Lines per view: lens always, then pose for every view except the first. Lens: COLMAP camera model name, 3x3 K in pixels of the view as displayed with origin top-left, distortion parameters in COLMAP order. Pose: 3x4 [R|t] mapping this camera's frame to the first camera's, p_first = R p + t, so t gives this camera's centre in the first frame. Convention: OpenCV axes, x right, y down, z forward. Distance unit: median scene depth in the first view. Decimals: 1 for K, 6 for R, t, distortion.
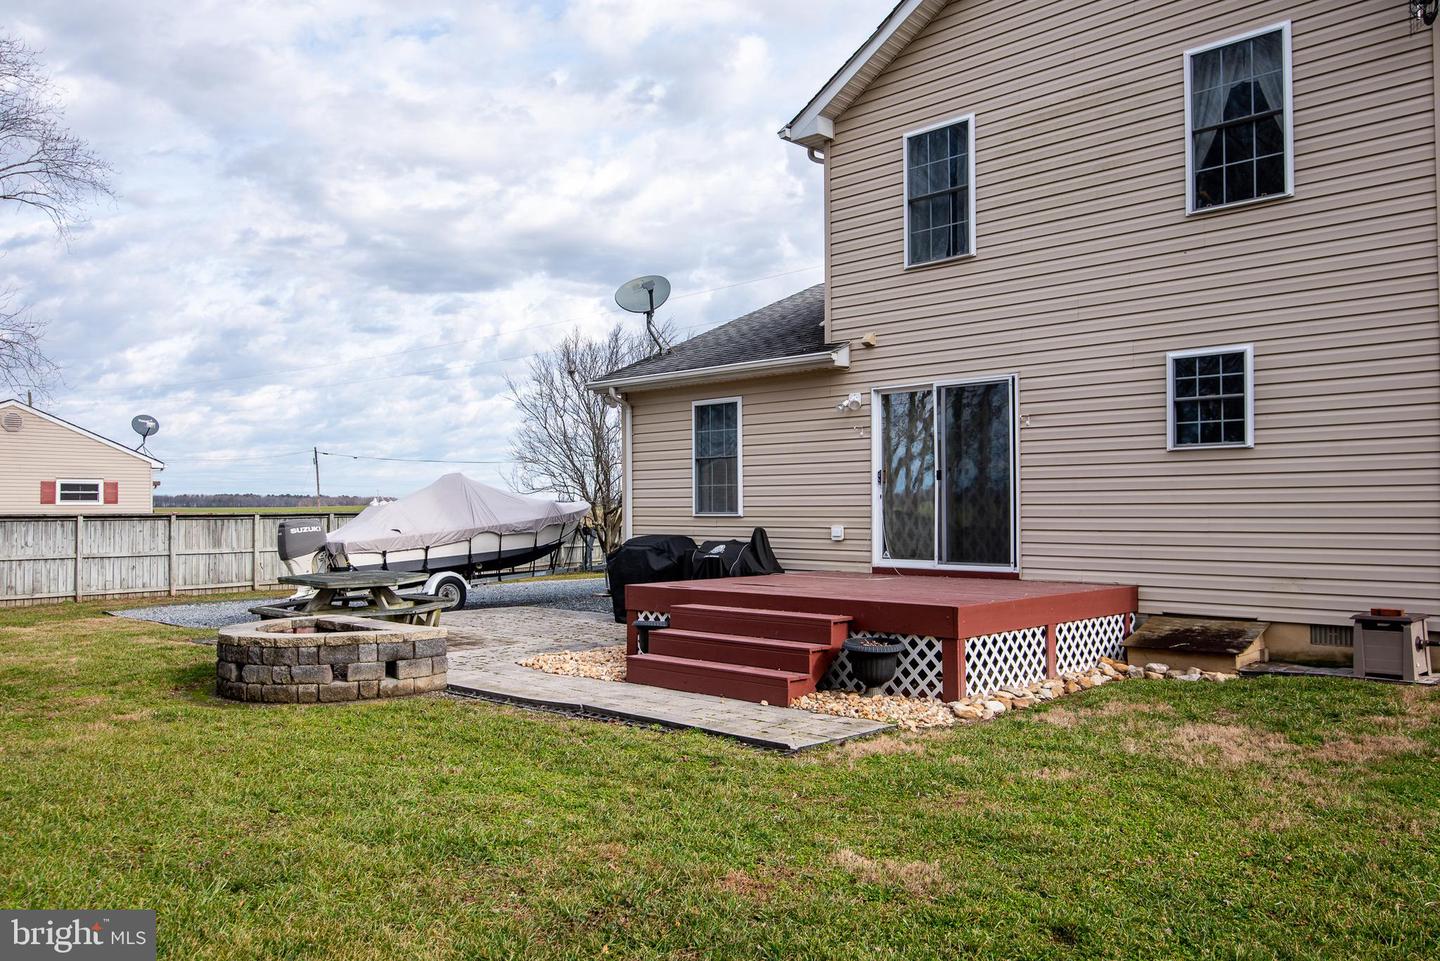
lens RADIAL K [[1092.2, 0, 758.6], [0, 1092.2, 506.8], [0, 0, 1]] dist [-0.001977, -0.000273]
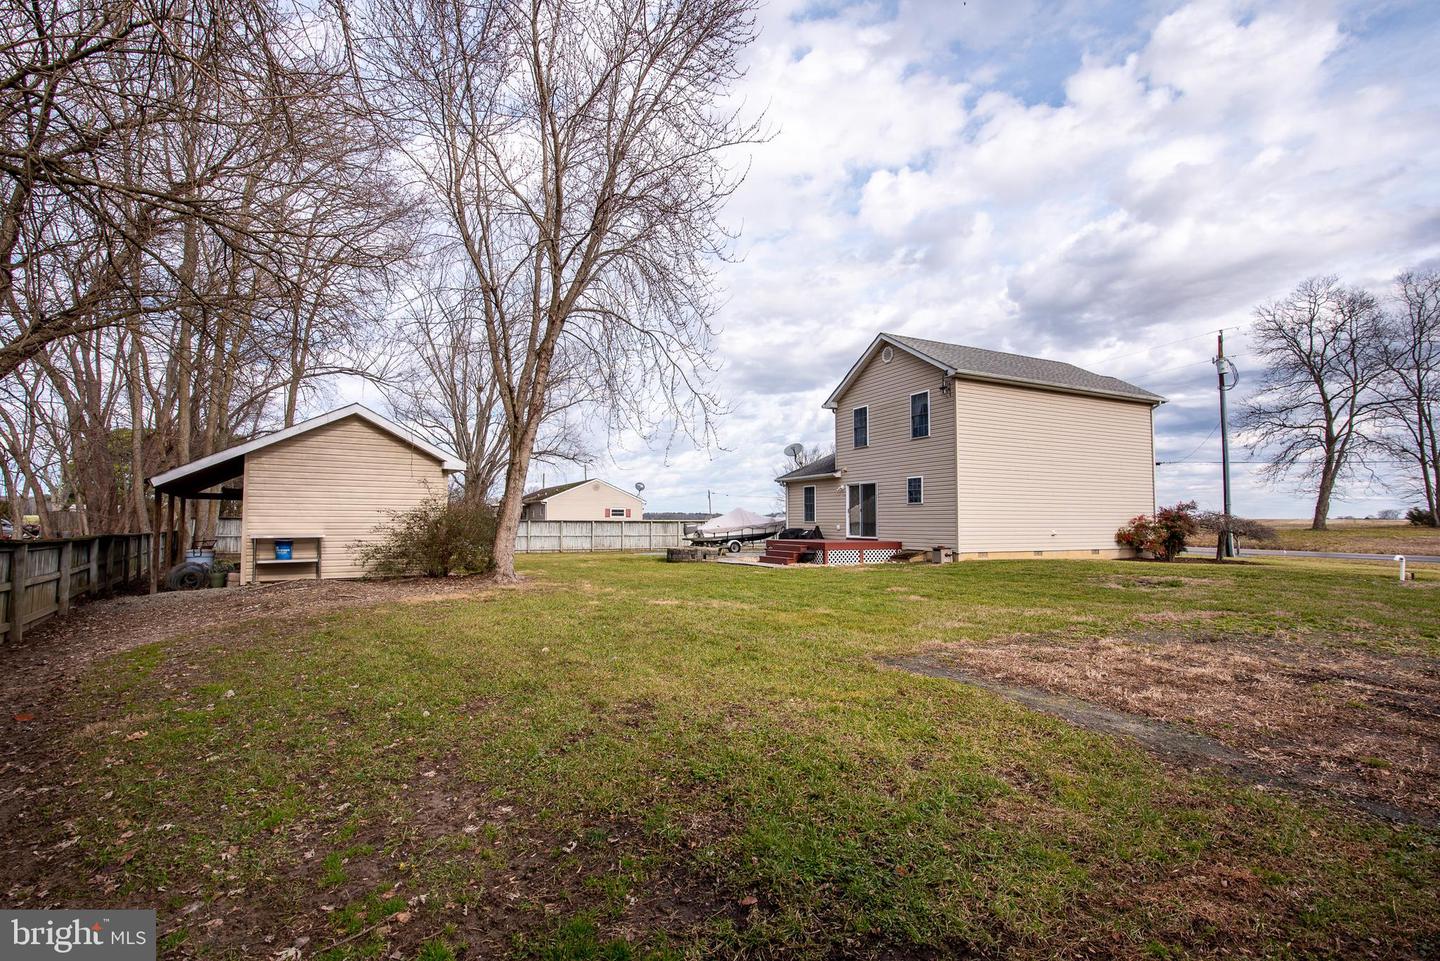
lens RADIAL K [[693.1, 0, 719.2], [0, 693.1, 484.4], [0, 0, 1]] dist [-0.000253, 0.000027]
pose [[0.929533, -0.010855, -0.368579, 0.217941], [-0.008797, 0.998629, -0.051594, 0.002228], [0.368634, 0.051201, 0.928163, -0.459243]]
